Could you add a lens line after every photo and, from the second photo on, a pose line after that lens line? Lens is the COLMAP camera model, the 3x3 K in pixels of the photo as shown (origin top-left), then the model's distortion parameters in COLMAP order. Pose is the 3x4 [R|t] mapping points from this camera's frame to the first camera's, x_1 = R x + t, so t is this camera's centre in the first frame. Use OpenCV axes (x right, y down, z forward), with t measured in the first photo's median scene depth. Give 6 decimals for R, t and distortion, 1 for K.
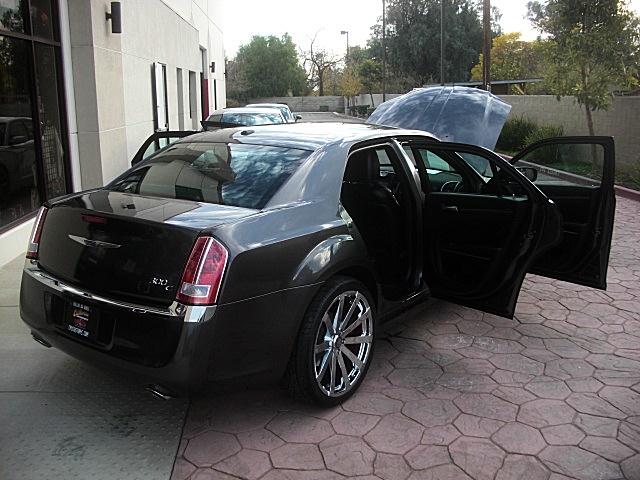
lens RADIAL K [[604.9, 0, 325.8], [0, 604.9, 240.5], [0, 0, 1]] dist [-0.110647, 0.000000]
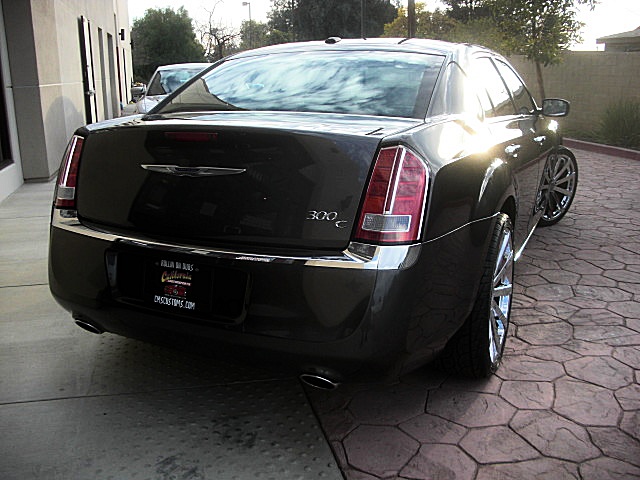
lens RADIAL K [[604.9, 0, 323.2], [0, 604.9, 244.0], [0, 0, 1]] dist [-0.110647, 0.000000]
pose [[0.986400, -0.053415, 0.155441, -0.308226], [0.046753, 0.997837, 0.046203, 0.054826], [-0.157573, -0.038307, 0.986764, 0.258980]]
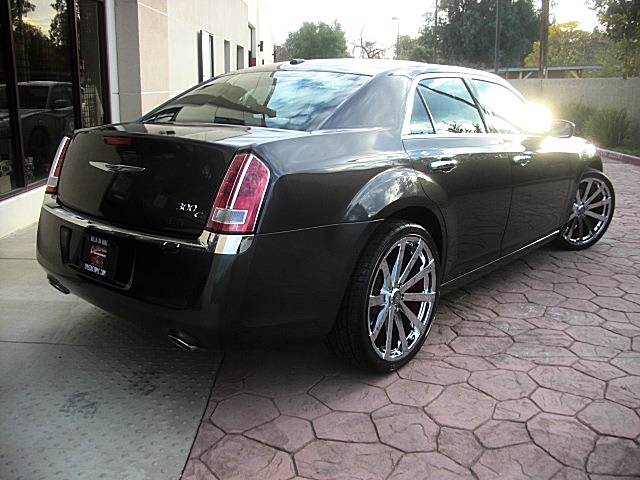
lens RADIAL K [[604.9, 0, 325.5], [0, 604.9, 244.9], [0, 0, 1]] dist [-0.110647, 0.000000]
pose [[0.996897, 0.031246, -0.072245, -0.019247], [-0.029590, 0.999277, 0.023873, 0.075686], [0.072938, -0.021661, 0.997101, 0.141484]]
